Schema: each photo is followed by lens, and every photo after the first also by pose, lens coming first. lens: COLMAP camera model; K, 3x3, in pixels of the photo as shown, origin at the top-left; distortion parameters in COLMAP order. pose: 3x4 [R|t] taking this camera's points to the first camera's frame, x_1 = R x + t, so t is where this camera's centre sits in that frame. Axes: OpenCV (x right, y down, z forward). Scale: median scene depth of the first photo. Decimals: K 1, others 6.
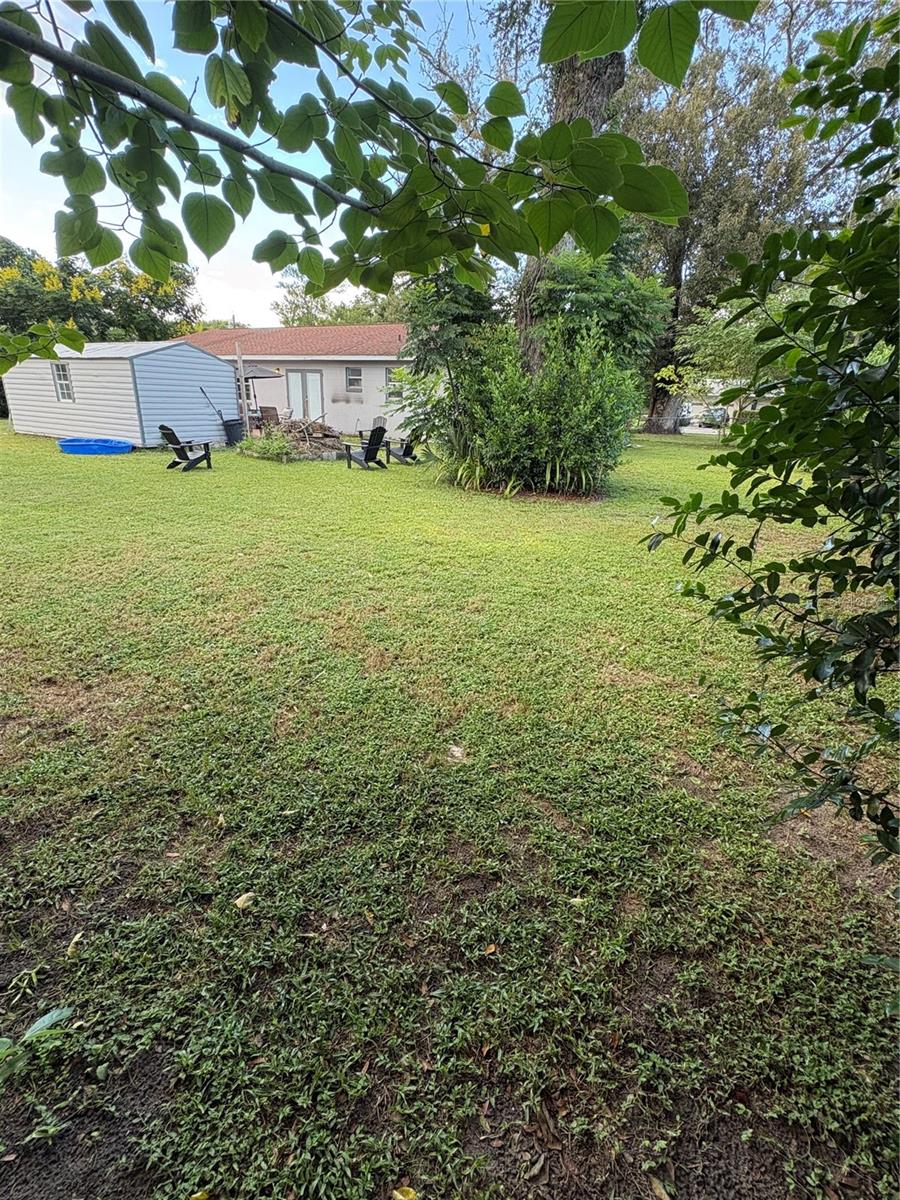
lens RADIAL K [[546.2, 0, 449.1], [0, 546.2, 600.4], [0, 0, 1]] dist [0.005883, -0.000182]
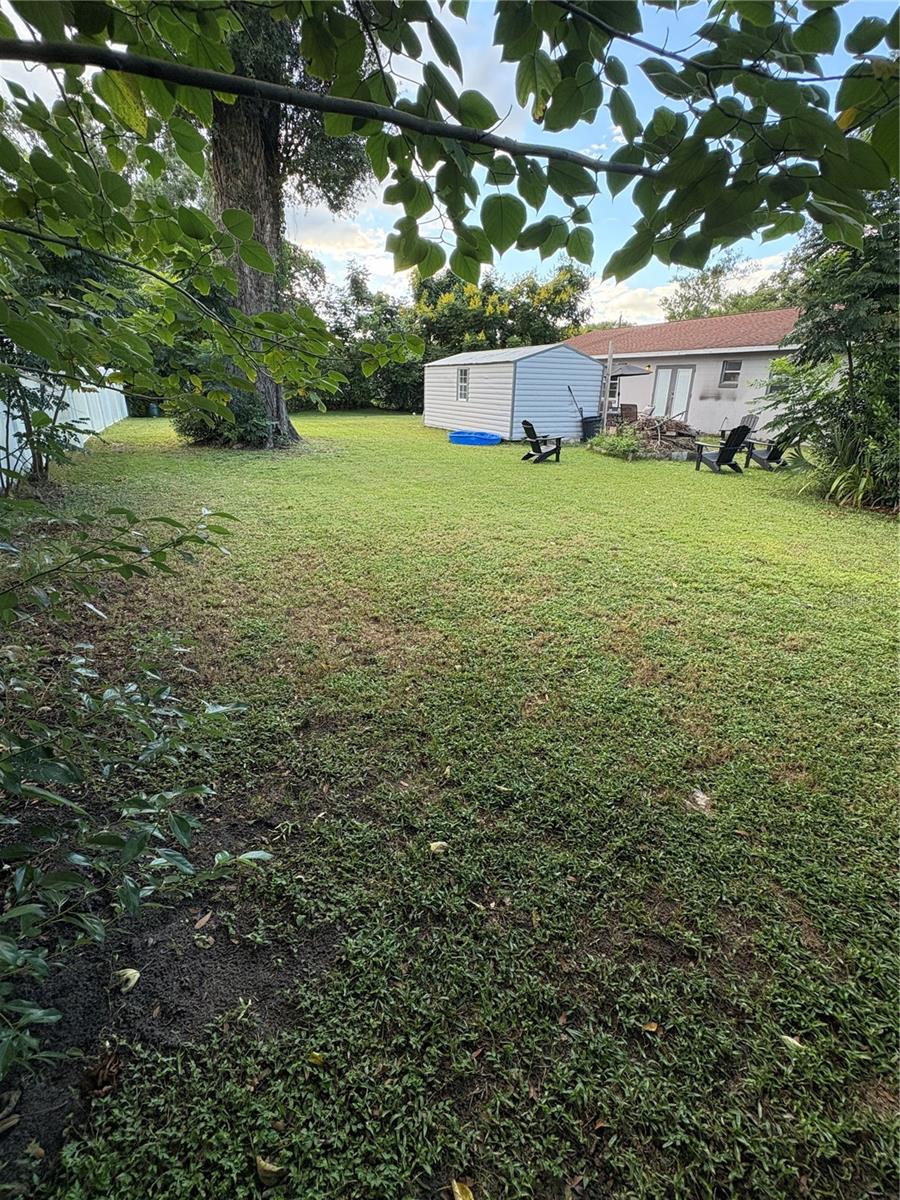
lens RADIAL K [[546.2, 0, 449.4], [0, 546.2, 600.0], [0, 0, 1]] dist [0.005883, -0.000182]
pose [[0.814361, 0.194504, -0.546795, 0.103271], [-0.193678, 0.979236, 0.059879, -0.004577], [0.547088, 0.057139, 0.835123, 0.047393]]
